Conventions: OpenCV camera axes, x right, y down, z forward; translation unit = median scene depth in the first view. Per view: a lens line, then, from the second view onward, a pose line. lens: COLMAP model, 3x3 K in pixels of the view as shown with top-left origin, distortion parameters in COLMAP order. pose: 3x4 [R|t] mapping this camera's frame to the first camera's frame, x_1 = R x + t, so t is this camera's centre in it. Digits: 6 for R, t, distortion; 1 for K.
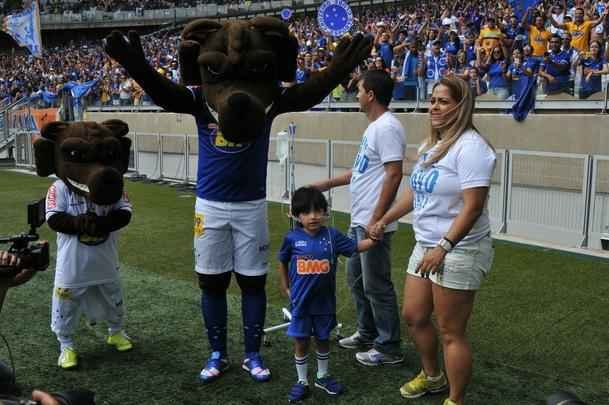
lens RADIAL K [[935.4, 0, 304.5], [0, 935.4, 202.5], [0, 0, 1]] dist [-0.011572, 0.004351]
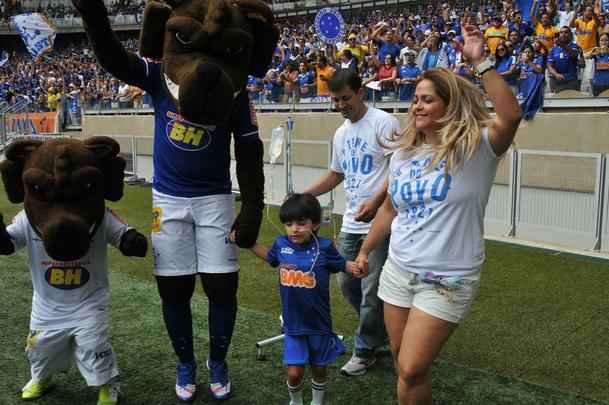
lens RADIAL K [[796.0, 0, 304.5], [0, 796.0, 202.5], [0, 0, 1]] dist [-0.012633, -0.006749]
pose [[0.999740, -0.006010, -0.021984, 0.020325], [0.005832, 0.999950, -0.008152, 0.004407], [0.022032, 0.008022, 0.999725, 0.211399]]
